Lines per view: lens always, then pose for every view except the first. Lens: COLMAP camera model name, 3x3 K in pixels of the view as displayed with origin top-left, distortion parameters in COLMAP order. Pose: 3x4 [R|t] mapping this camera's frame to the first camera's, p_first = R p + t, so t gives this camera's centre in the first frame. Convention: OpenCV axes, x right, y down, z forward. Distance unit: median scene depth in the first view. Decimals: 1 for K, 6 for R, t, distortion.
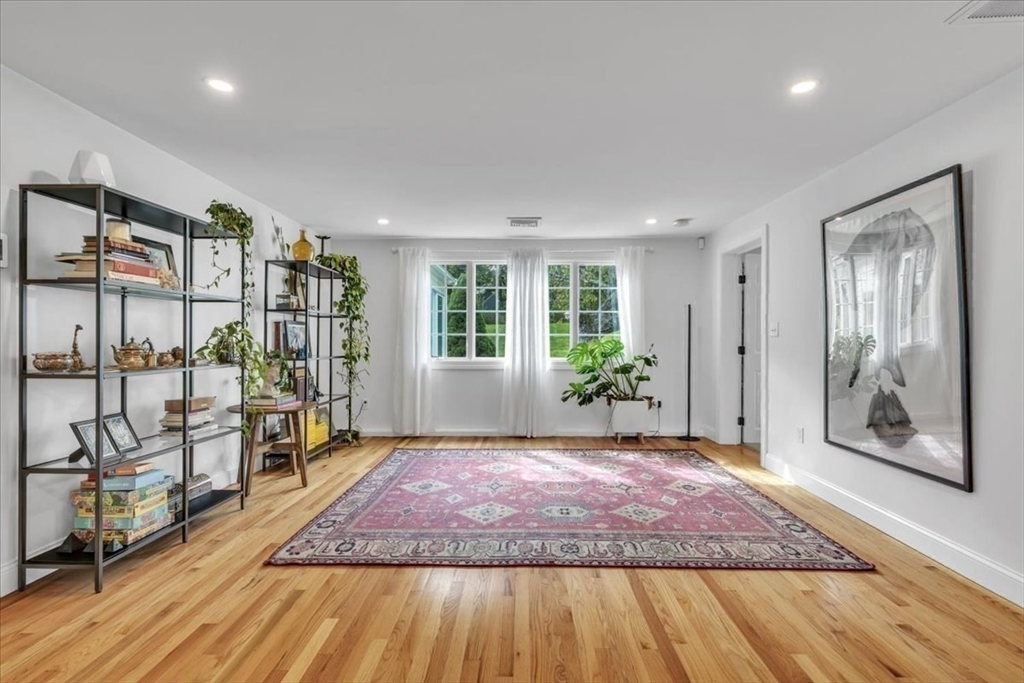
lens RADIAL K [[468.4, 0, 521.0], [0, 468.4, 341.9], [0, 0, 1]] dist [0.003493, 0.001442]
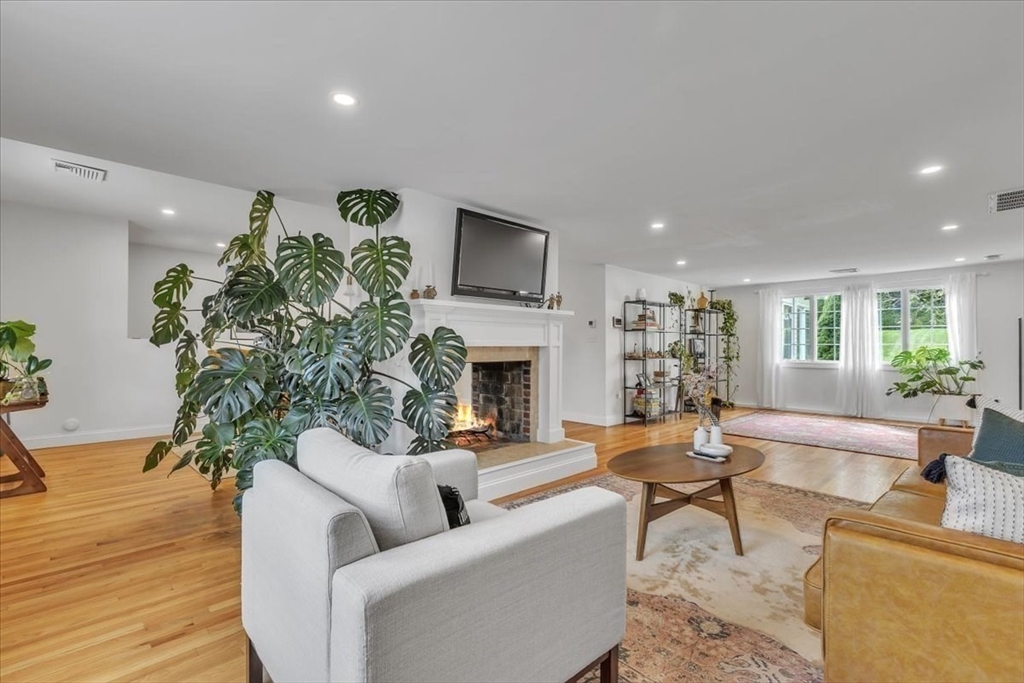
lens RADIAL K [[468.4, 0, 521.0], [0, 468.4, 341.9], [0, 0, 1]] dist [0.003493, 0.001442]
pose [[0.714930, -0.008578, -0.699143, 0.303971], [-0.002972, 0.999878, -0.015307, 0.001684], [0.699189, 0.013021, 0.714818, -0.783697]]
